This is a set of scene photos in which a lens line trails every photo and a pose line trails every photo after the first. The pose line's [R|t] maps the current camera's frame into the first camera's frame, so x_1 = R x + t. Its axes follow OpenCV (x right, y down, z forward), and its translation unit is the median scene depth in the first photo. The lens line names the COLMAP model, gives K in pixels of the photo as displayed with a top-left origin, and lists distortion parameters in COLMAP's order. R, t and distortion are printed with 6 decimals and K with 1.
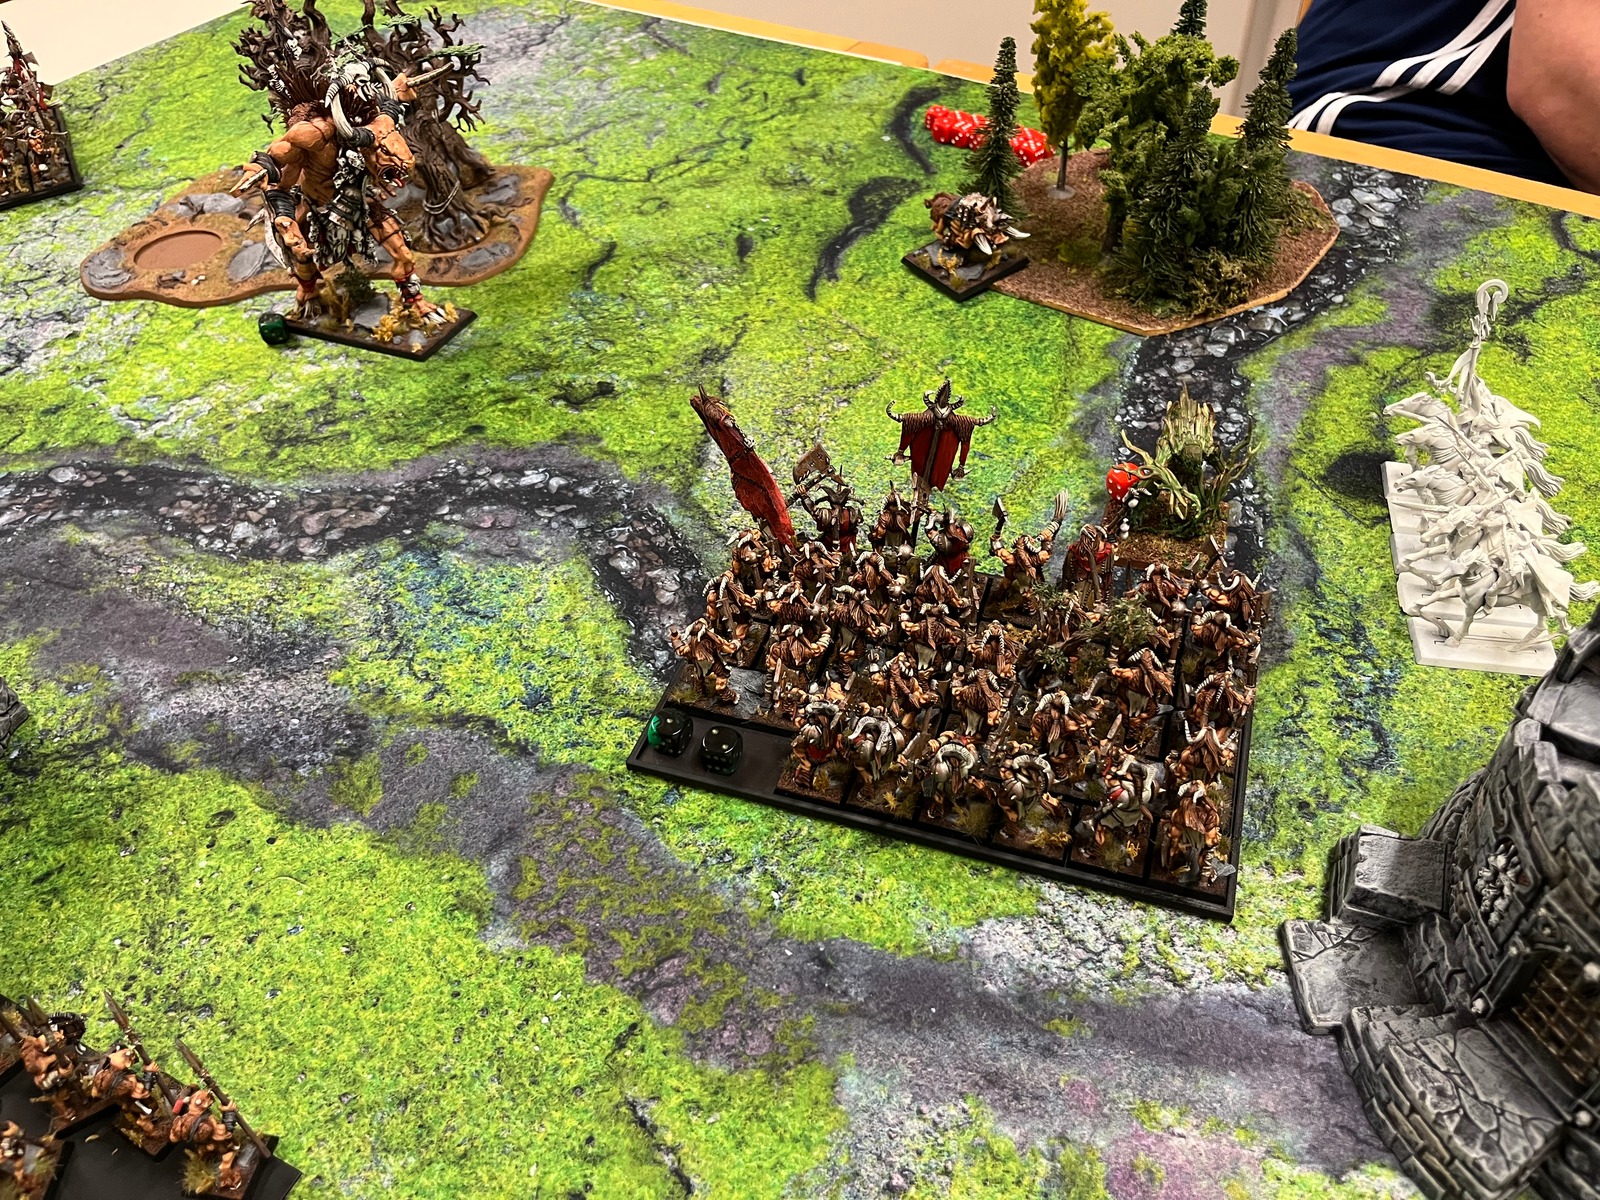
lens RADIAL K [[1220.1, 0, 802.5], [0, 1220.1, 621.1], [0, 0, 1]] dist [0.043188, -0.066560]
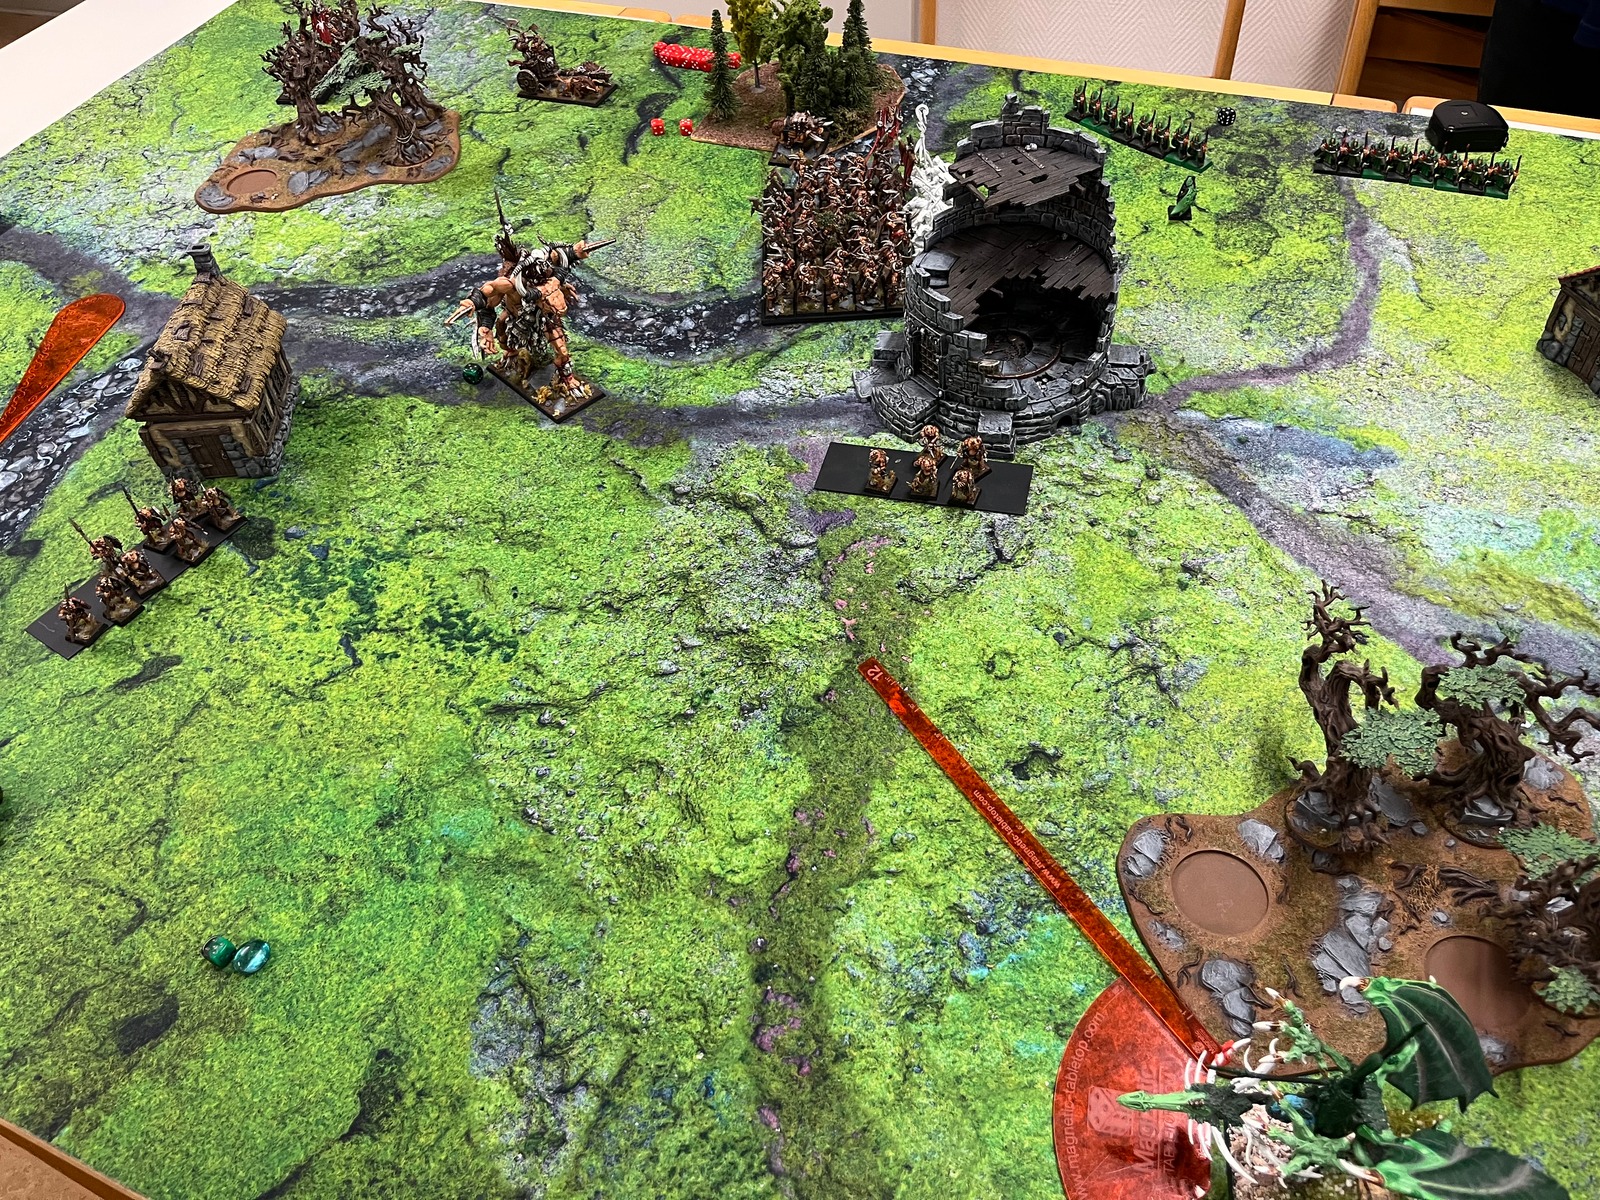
lens RADIAL K [[1220.1, 0, 780.7], [0, 1220.1, 611.3], [0, 0, 1]] dist [0.043188, -0.066560]
pose [[0.982933, -0.154007, 0.100620, -0.060622], [0.148317, 0.987006, 0.061815, 0.370382], [-0.108832, -0.045836, 0.993003, -1.026588]]
